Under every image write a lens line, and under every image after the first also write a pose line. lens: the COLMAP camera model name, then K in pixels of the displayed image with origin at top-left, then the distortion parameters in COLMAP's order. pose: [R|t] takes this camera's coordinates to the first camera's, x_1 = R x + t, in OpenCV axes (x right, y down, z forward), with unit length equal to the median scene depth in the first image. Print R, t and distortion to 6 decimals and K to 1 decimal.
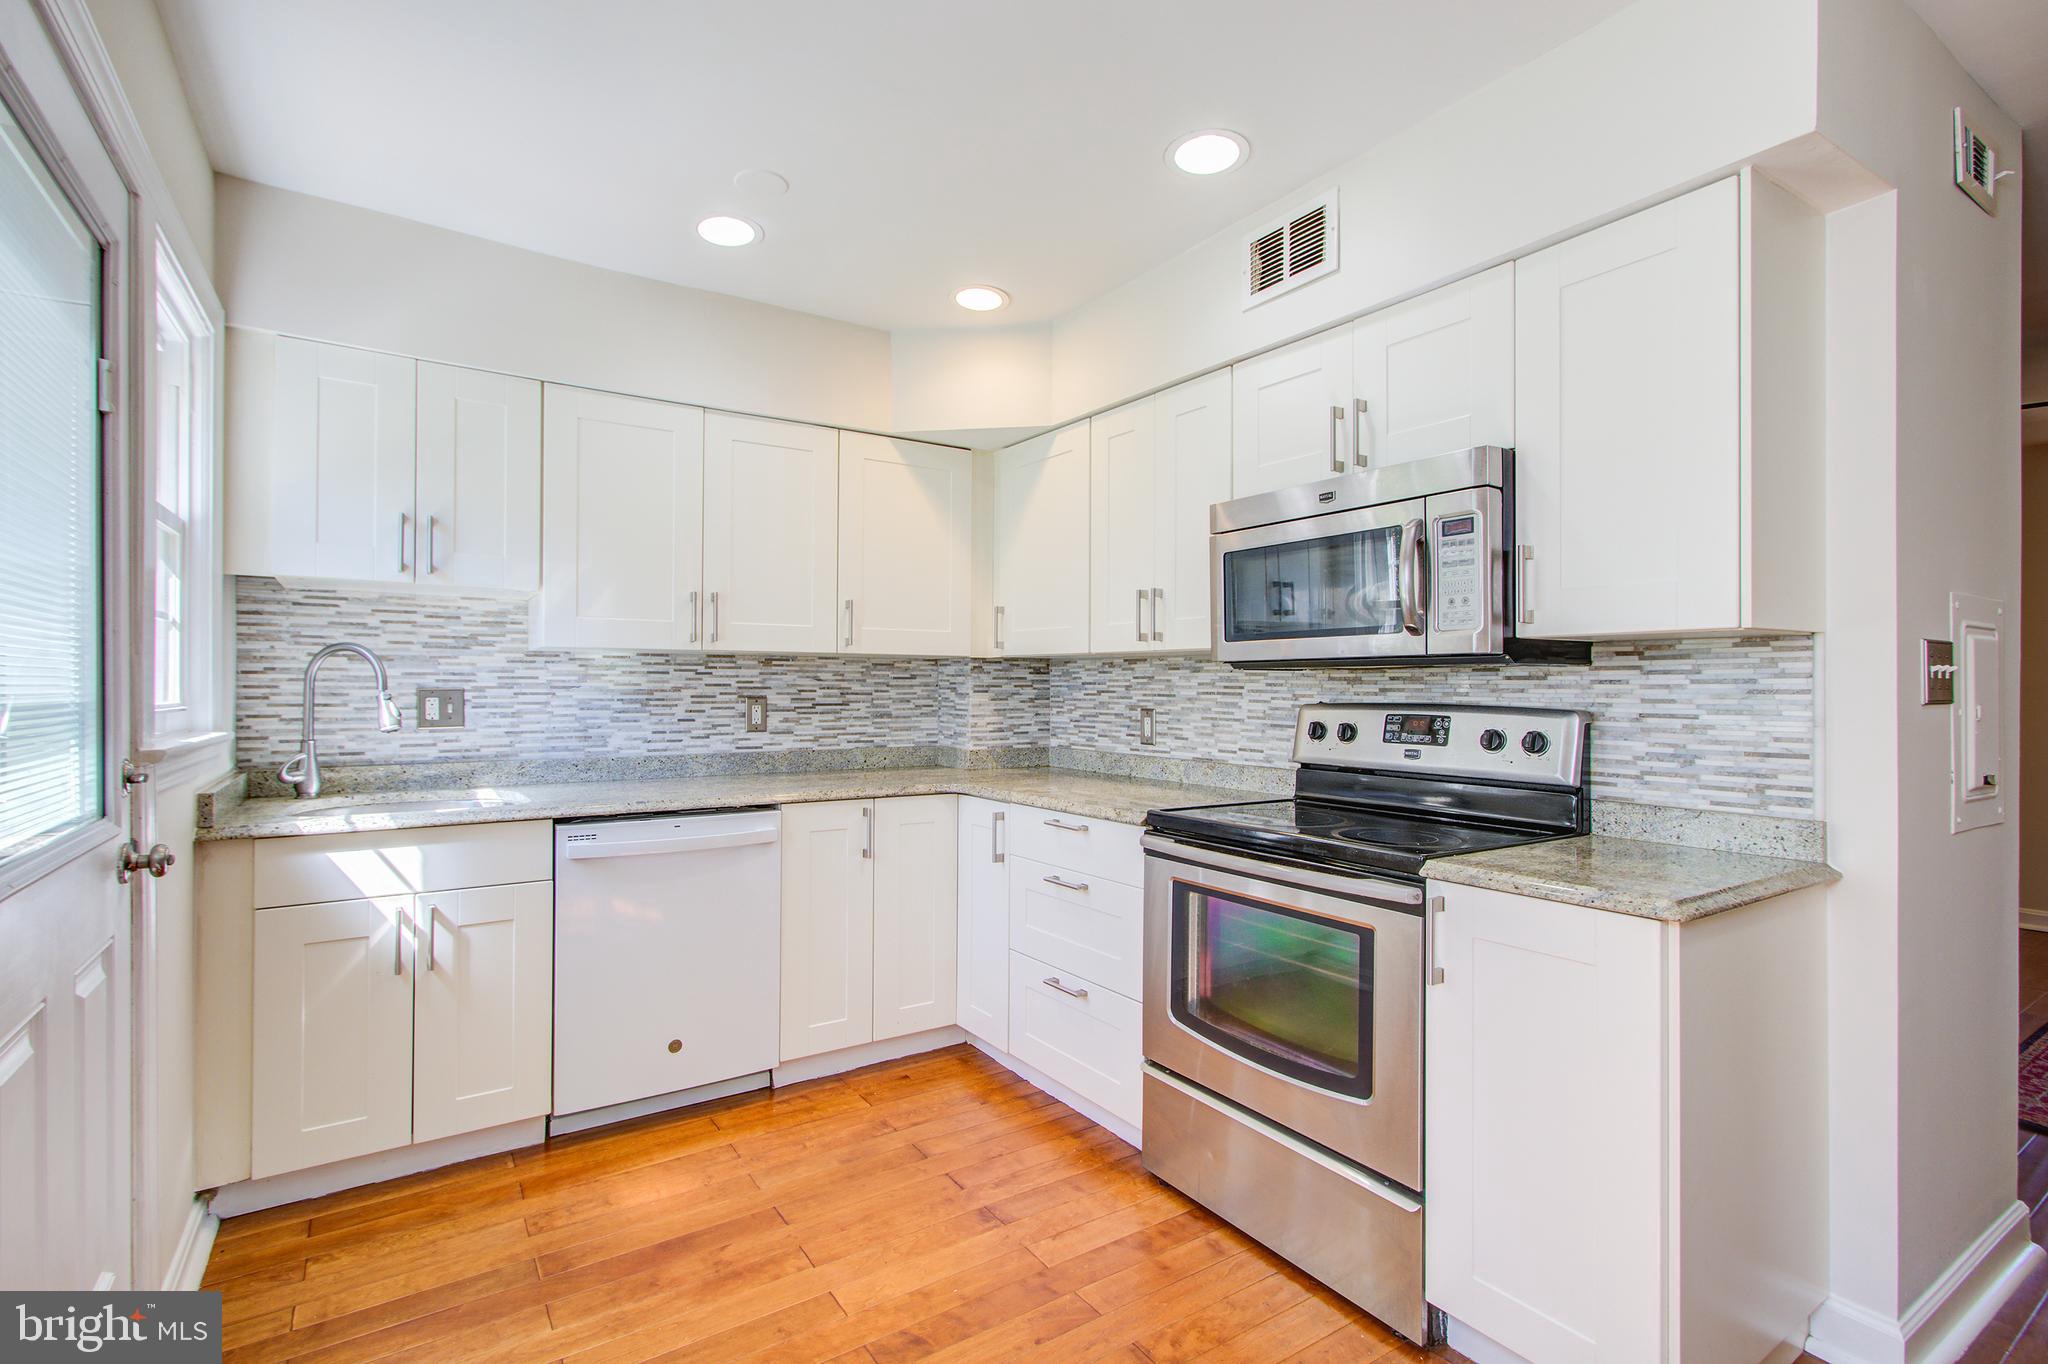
lens RADIAL K [[940.3, 0, 1008.2], [0, 940.3, 685.2], [0, 0, 1]] dist [0.003884, 0.001287]
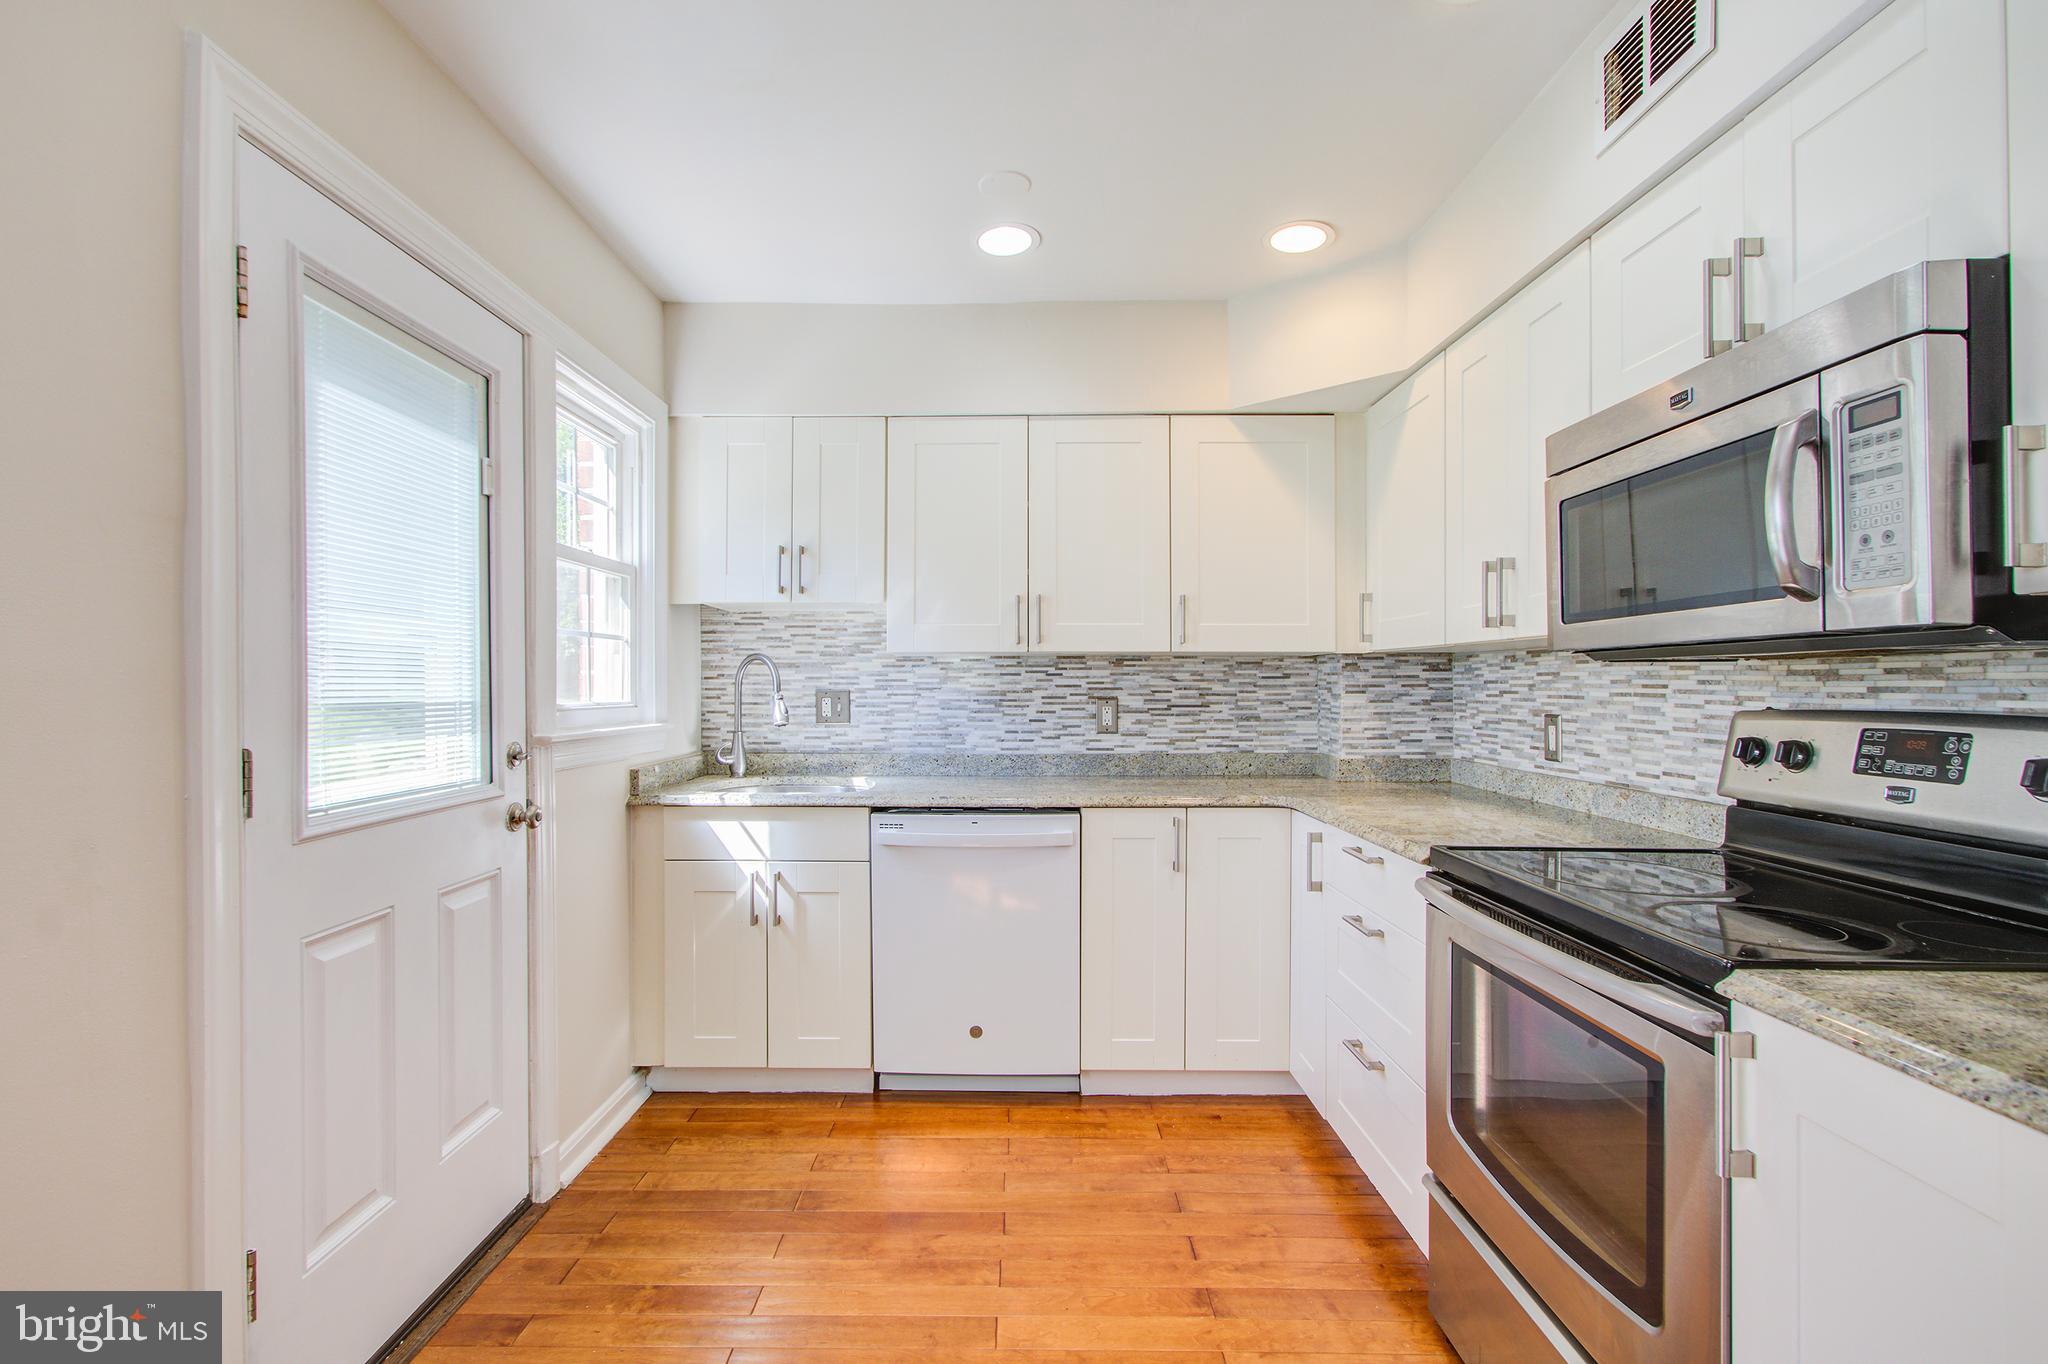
lens RADIAL K [[940.3, 0, 1003.7], [0, 940.3, 684.0], [0, 0, 1]] dist [0.003884, 0.001287]
pose [[0.828407, -0.005738, -0.560098, 0.264741], [0.004968, 0.999983, -0.002897, 0.000409], [0.560105, -0.000383, 0.828422, 0.153079]]
